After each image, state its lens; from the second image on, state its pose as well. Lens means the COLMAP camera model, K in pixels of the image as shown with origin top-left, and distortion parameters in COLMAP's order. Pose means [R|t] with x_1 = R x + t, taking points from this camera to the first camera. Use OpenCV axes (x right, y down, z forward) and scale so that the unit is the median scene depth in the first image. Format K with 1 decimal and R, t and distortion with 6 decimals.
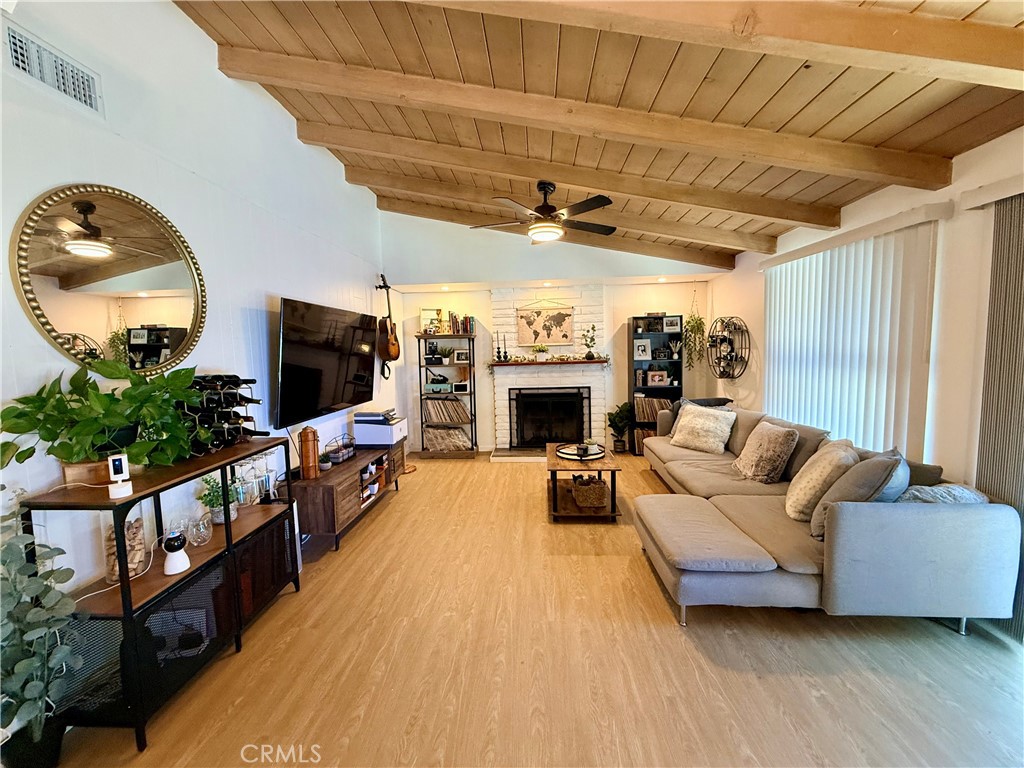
lens RADIAL K [[424.7, 0, 512.9], [0, 424.7, 384.6], [0, 0, 1]] dist [0.003784, -0.001573]
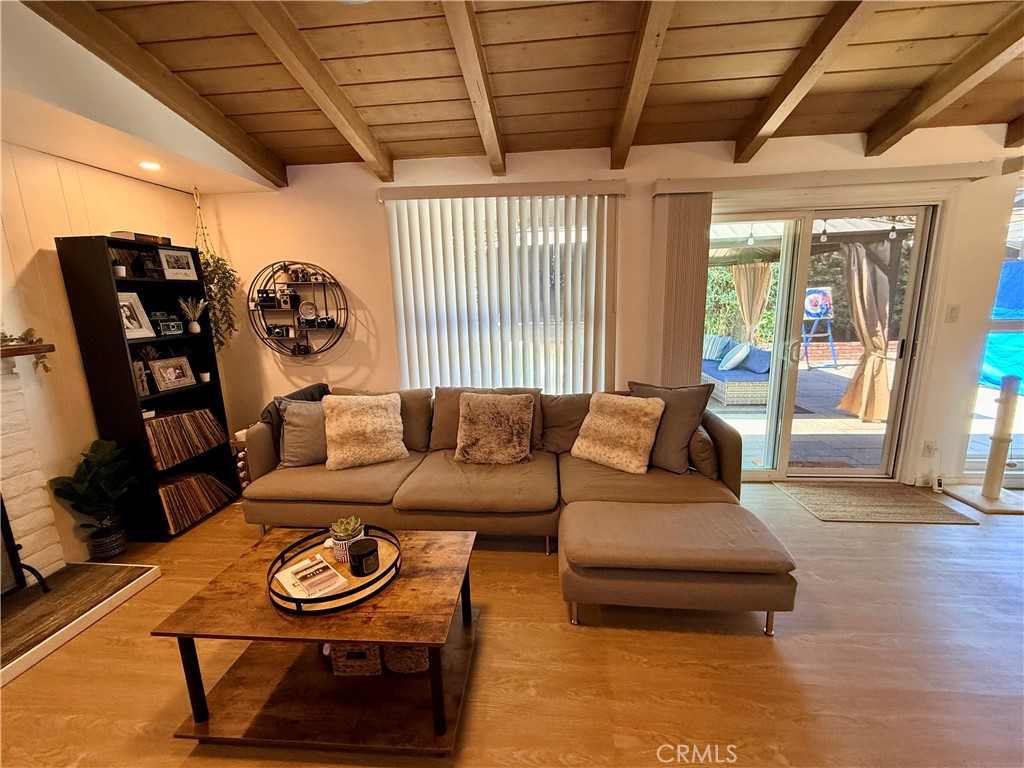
lens RADIAL K [[424.7, 0, 515.0], [0, 424.7, 383.0], [0, 0, 1]] dist [0.003784, -0.001573]
pose [[0.024060, -0.167347, 0.985604, -0.138407], [0.110398, 0.980305, 0.163753, -0.039219], [-0.993596, 0.104869, 0.042061, 0.561519]]
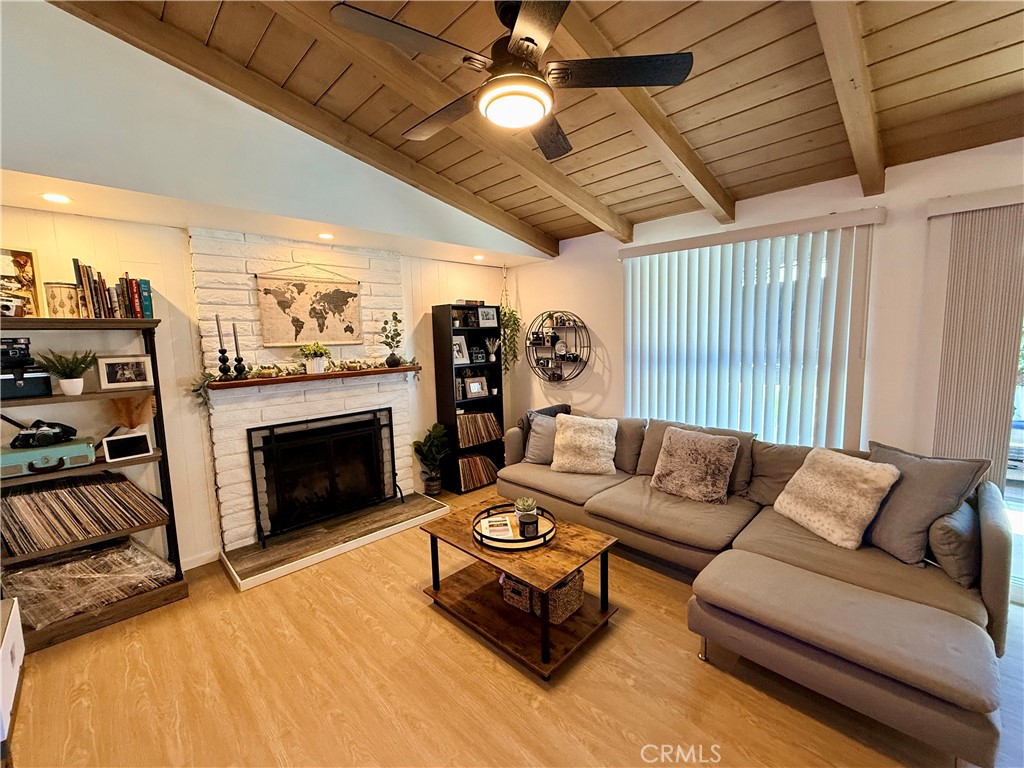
lens RADIAL K [[424.7, 0, 511.9], [0, 424.7, 384.1], [0, 0, 1]] dist [0.003784, -0.001573]
pose [[0.657172, -0.075794, 0.749920, -0.184659], [0.074063, 0.996610, 0.035823, -0.041250], [-0.750093, 0.031999, 0.660557, 0.430616]]
